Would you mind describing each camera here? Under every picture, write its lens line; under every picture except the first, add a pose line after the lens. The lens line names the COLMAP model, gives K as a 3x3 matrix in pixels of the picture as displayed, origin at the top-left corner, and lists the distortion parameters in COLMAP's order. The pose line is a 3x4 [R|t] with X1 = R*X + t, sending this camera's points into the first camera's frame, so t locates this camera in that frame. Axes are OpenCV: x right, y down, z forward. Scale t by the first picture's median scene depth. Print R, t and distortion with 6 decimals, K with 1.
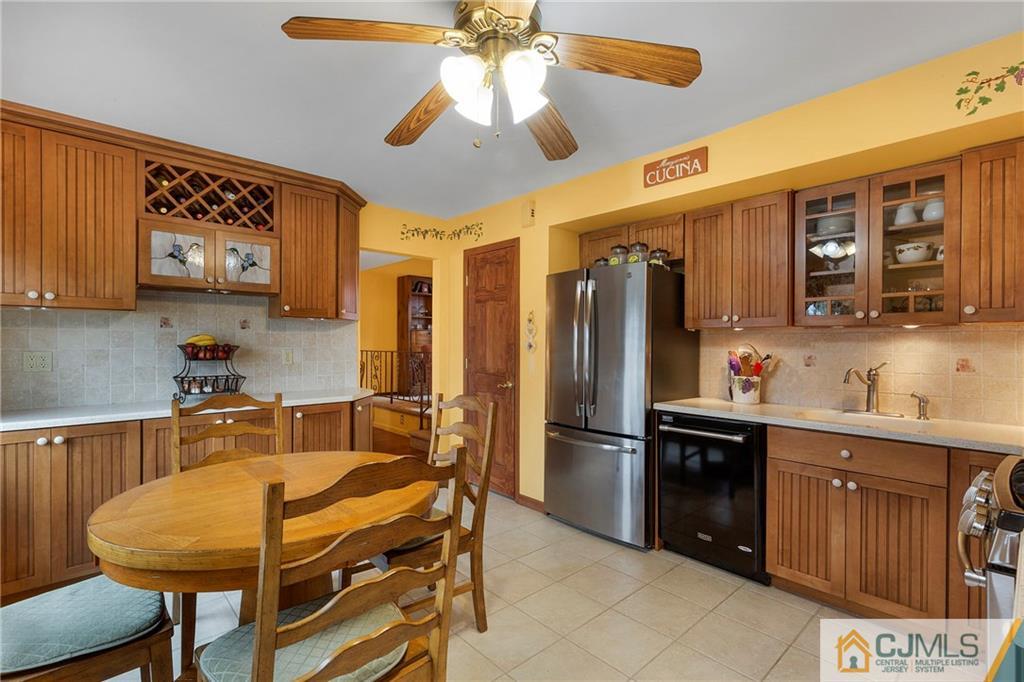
lens RADIAL K [[472.1, 0, 517.9], [0, 472.1, 345.2], [0, 0, 1]] dist [0.008608, -0.000706]
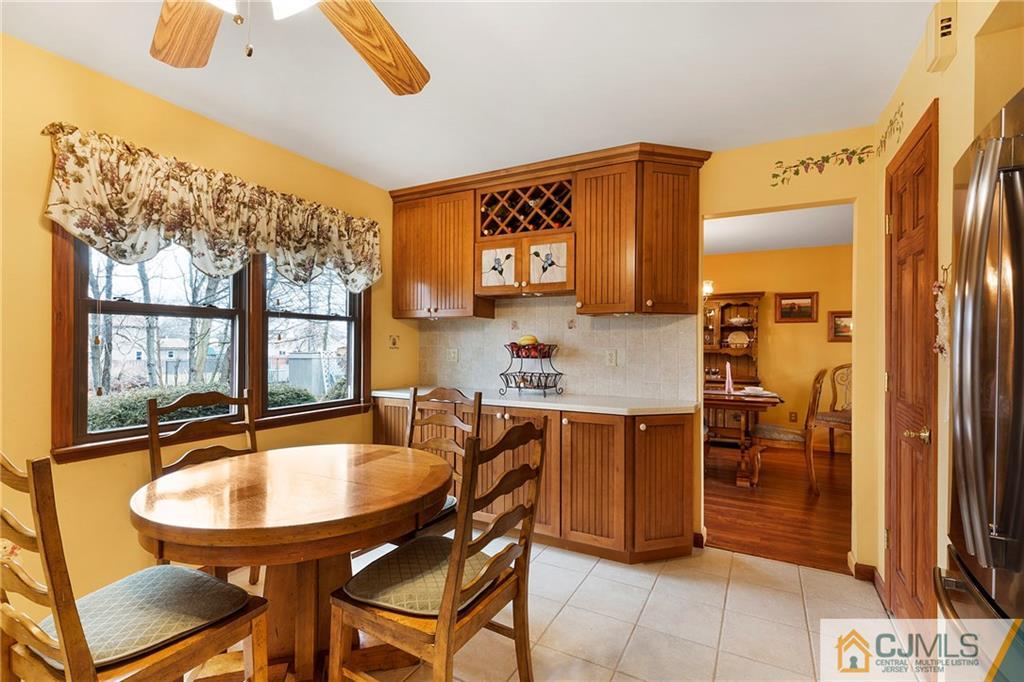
lens RADIAL K [[472.1, 0, 473.2], [0, 472.1, 343.5], [0, 0, 1]] dist [0.008608, -0.000706]
pose [[0.317006, -0.001919, -0.948422, 0.335393], [-0.006158, 0.999973, -0.004081, 0.003015], [0.948404, 0.007134, 0.316985, 0.524463]]
